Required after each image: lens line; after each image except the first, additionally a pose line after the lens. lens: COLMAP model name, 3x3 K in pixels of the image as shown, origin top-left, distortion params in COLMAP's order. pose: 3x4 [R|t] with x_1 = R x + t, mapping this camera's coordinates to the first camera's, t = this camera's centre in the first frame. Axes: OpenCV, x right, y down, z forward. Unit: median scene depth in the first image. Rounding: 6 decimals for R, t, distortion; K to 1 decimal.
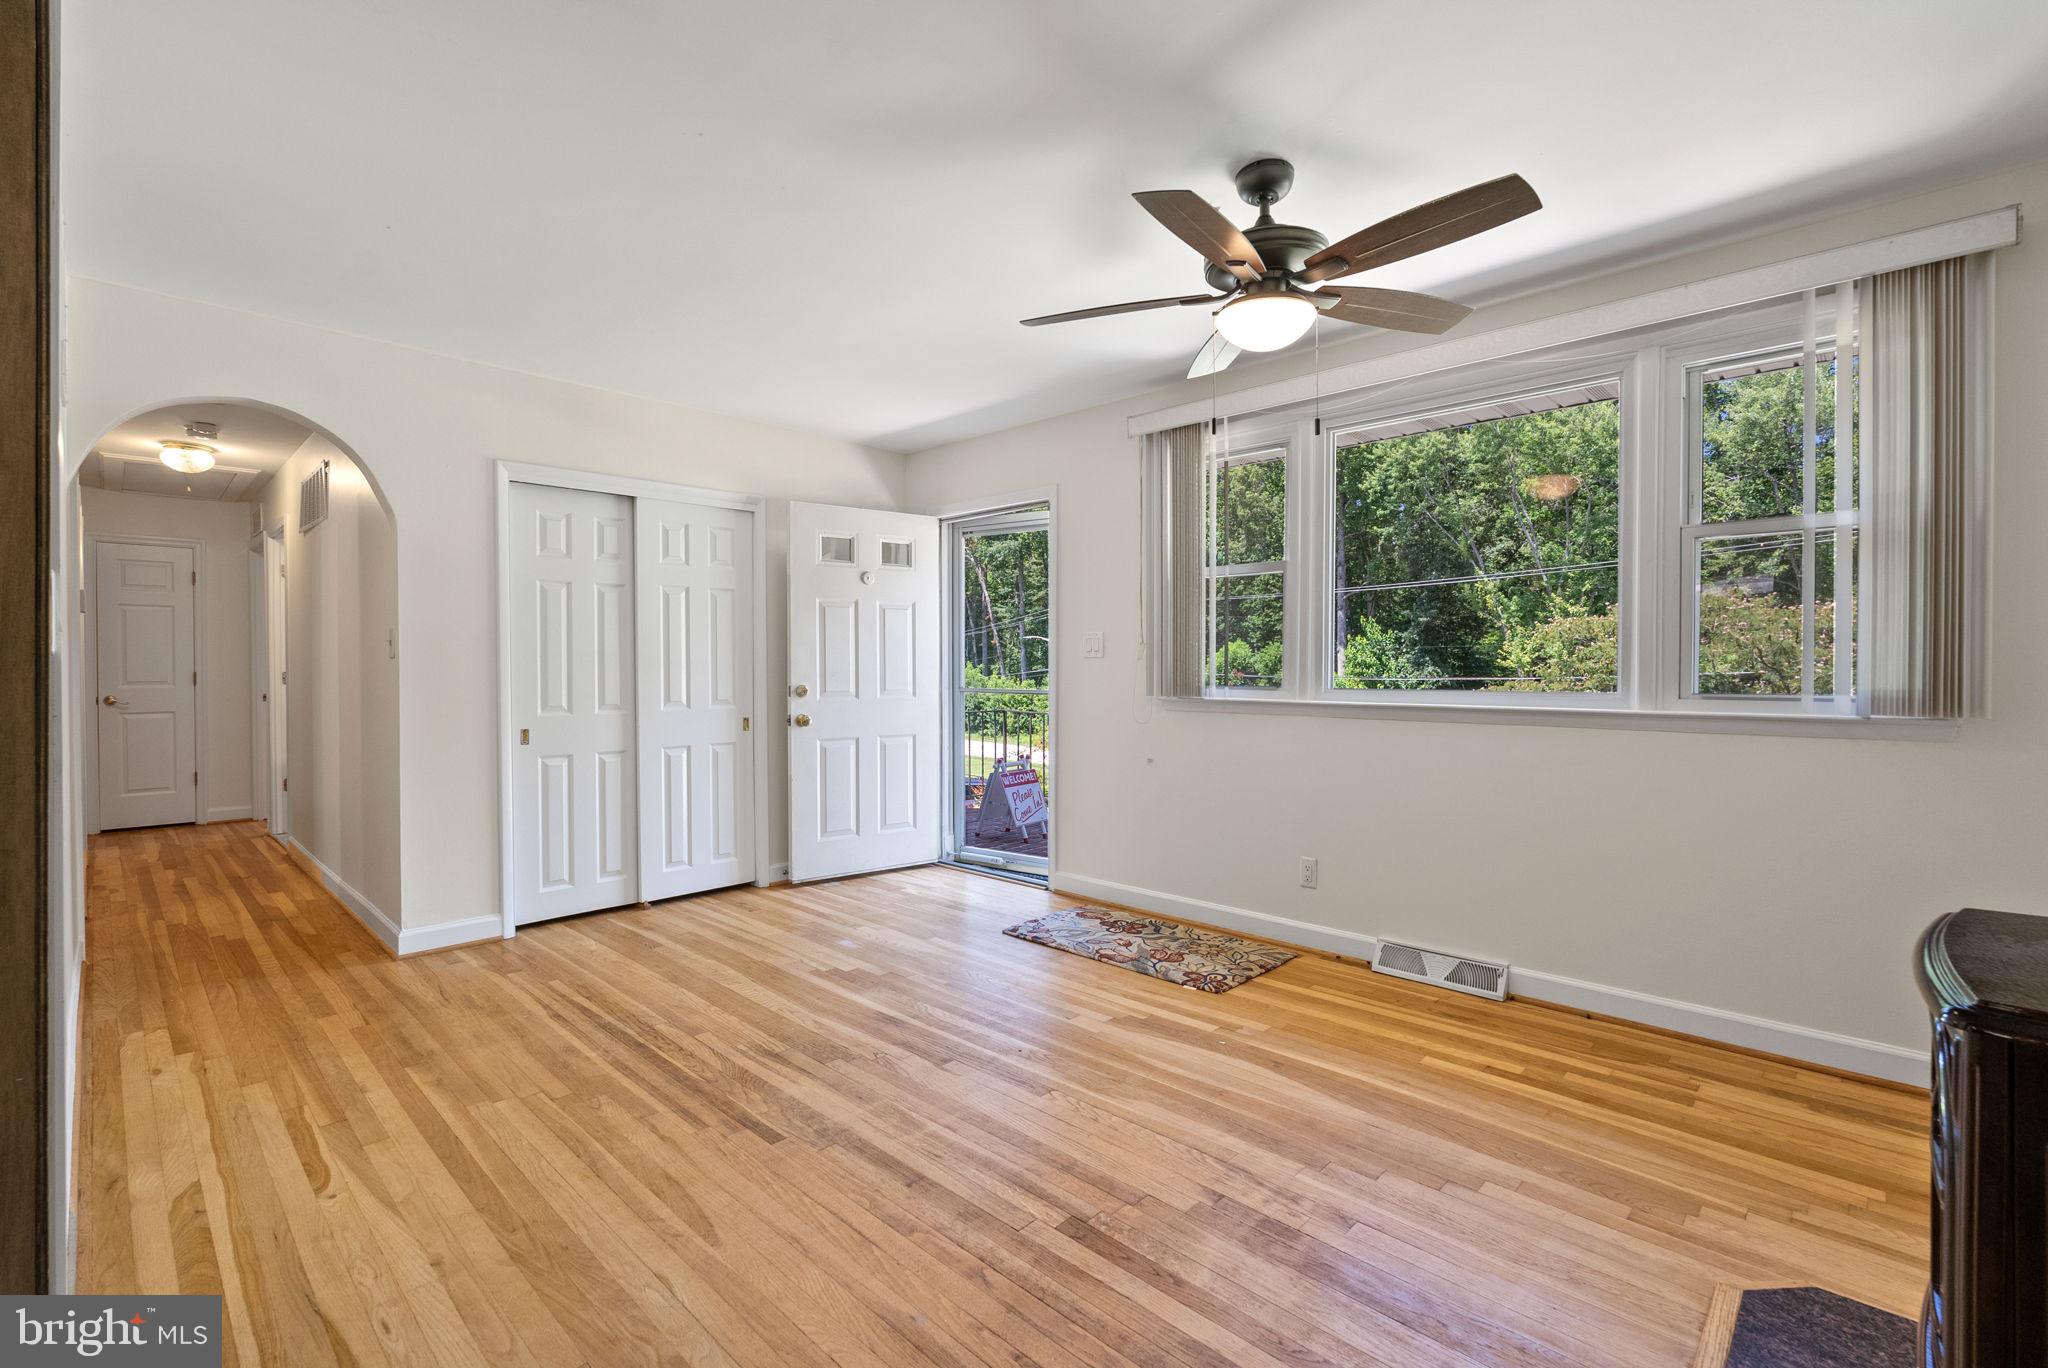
lens RADIAL K [[905.3, 0, 1024.0], [0, 905.3, 684.0], [0, 0, 1]] dist [-0.001606, -0.000534]
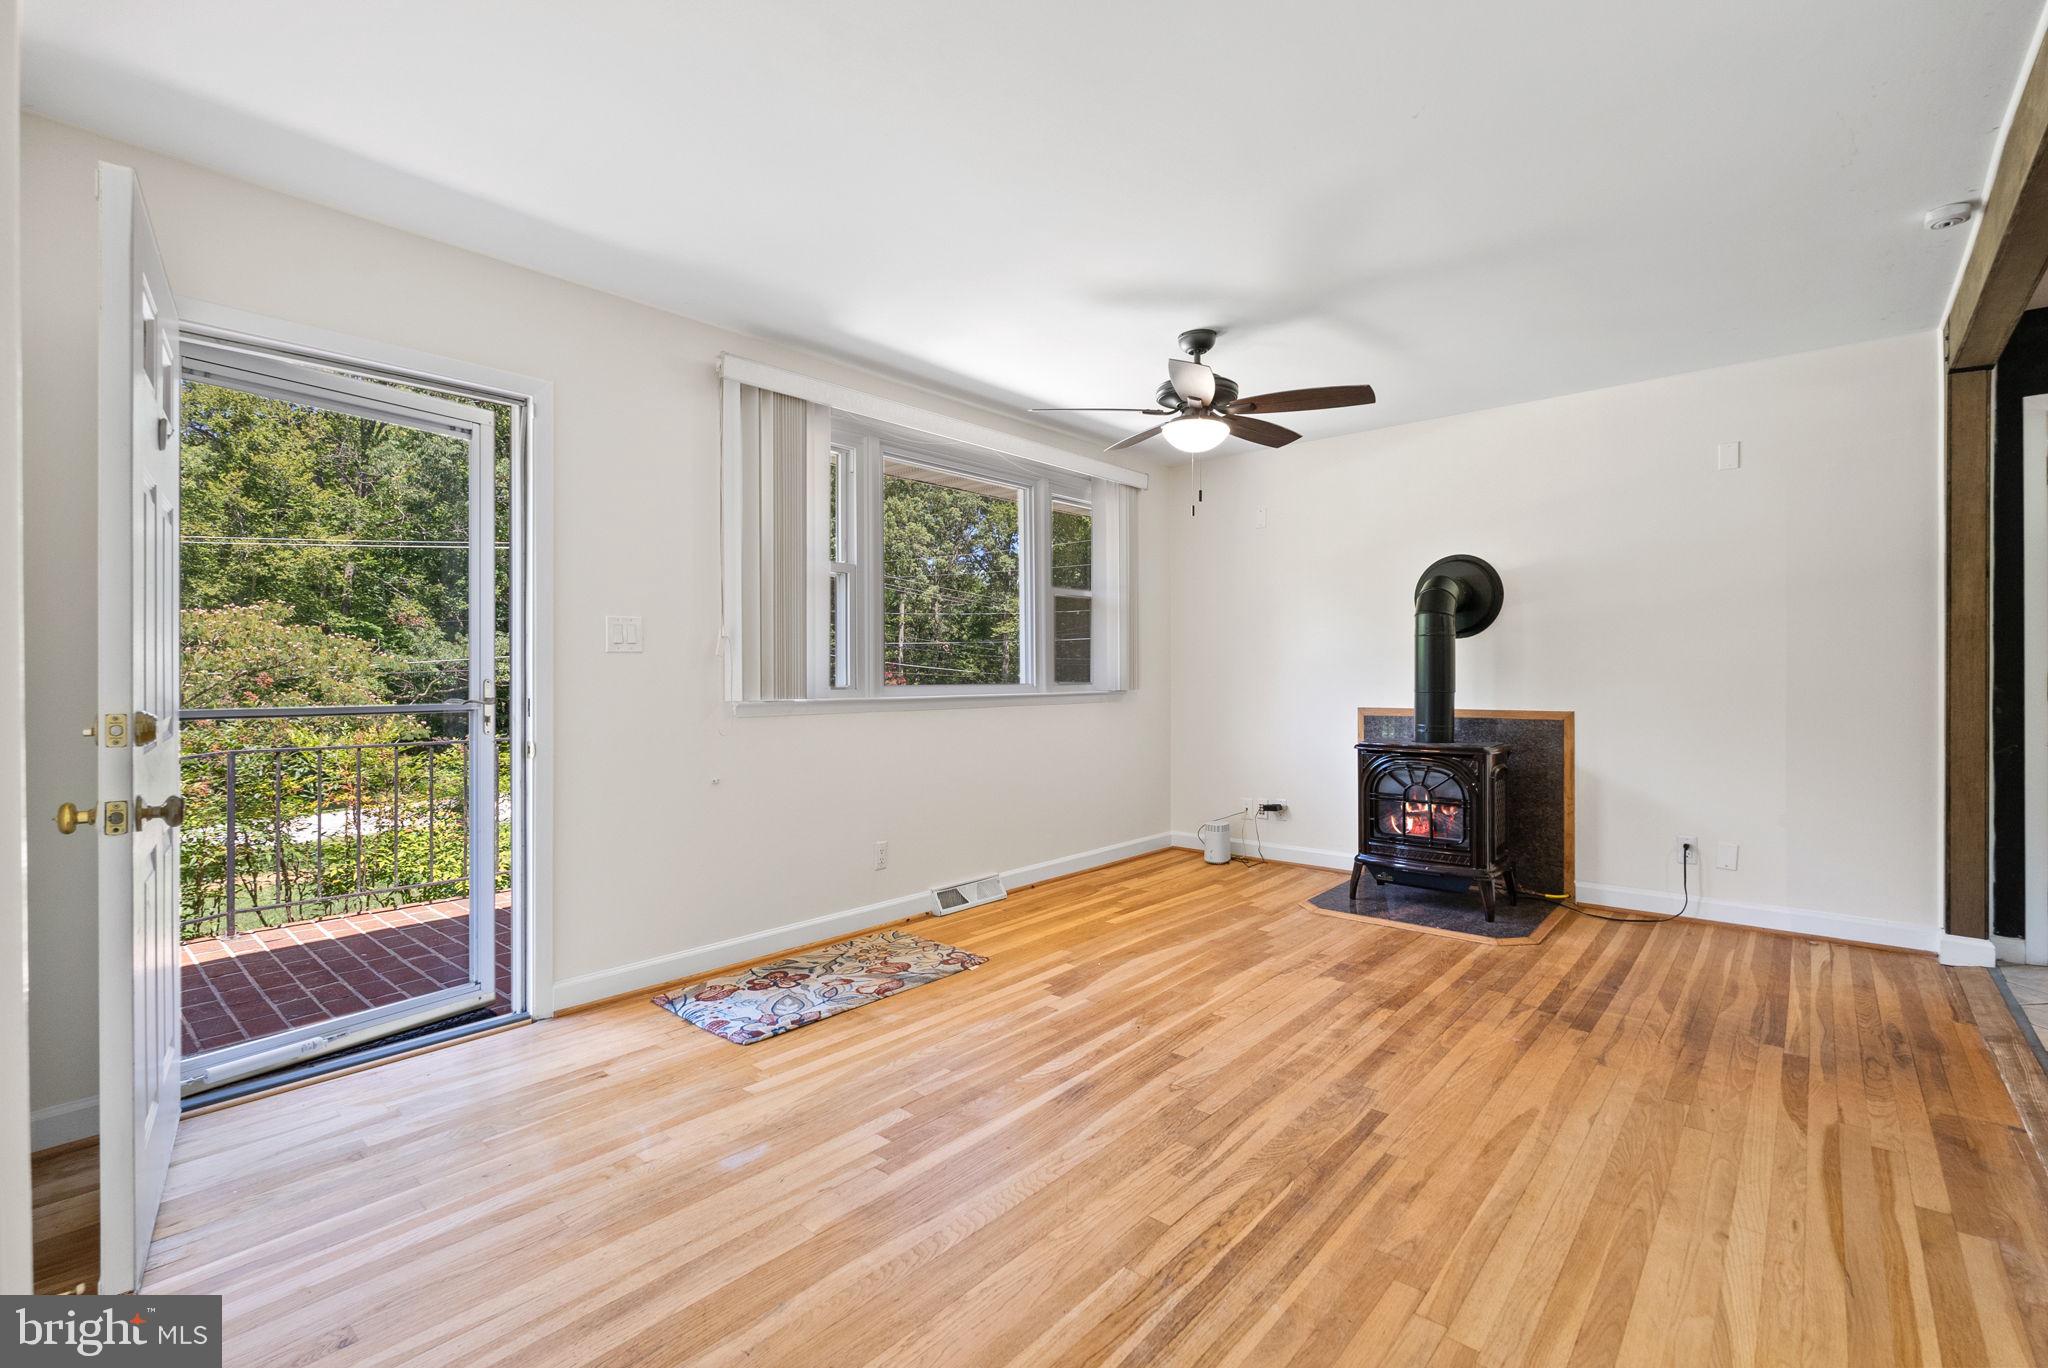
lens RADIAL K [[907.8, 0, 1025.8], [0, 907.8, 675.3], [0, 0, 1]] dist [-0.003765, -0.000266]
pose [[-0.050014, -0.000580, 0.998748, -0.971493], [0.021150, 0.999775, 0.001639, -0.007799], [-0.998525, 0.021205, -0.049990, 1.085975]]
